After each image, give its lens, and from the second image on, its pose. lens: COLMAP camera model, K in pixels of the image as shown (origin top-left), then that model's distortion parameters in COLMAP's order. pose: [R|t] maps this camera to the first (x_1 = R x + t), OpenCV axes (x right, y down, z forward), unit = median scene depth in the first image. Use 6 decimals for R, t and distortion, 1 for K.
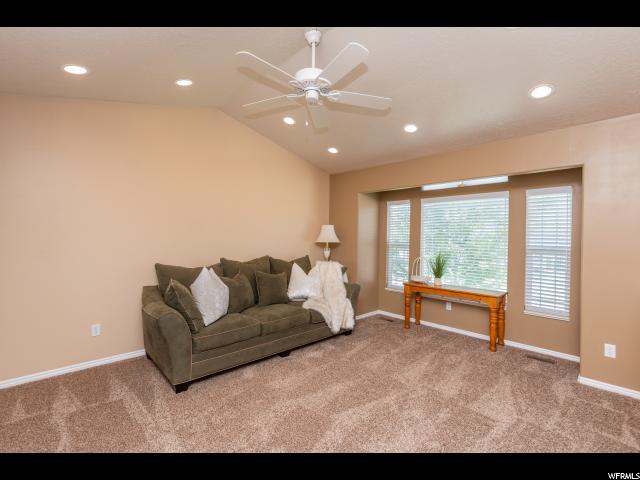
lens RADIAL K [[294.8, 0, 320.6], [0, 294.8, 241.8], [0, 0, 1]] dist [-0.004267, -0.000324]
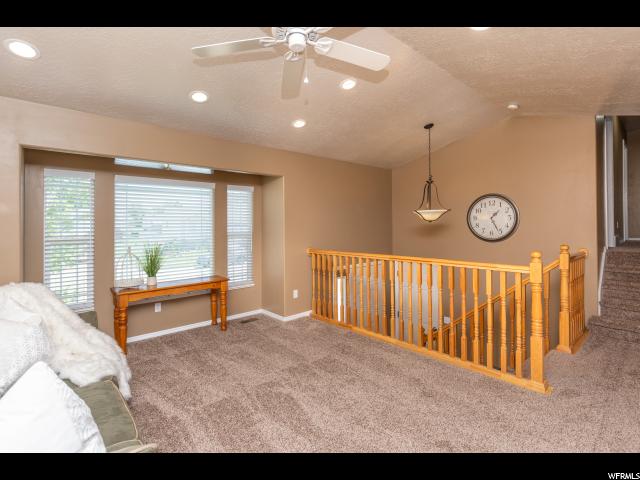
lens RADIAL K [[322.7, 0, 319.6], [0, 322.7, 233.4], [0, 0, 1]] dist [0.000940, 0.000150]
pose [[0.011588, -0.037571, 0.999227, -0.538137], [0.028730, 0.998894, 0.037225, -0.018642], [-0.999520, 0.028277, 0.012655, 0.570959]]
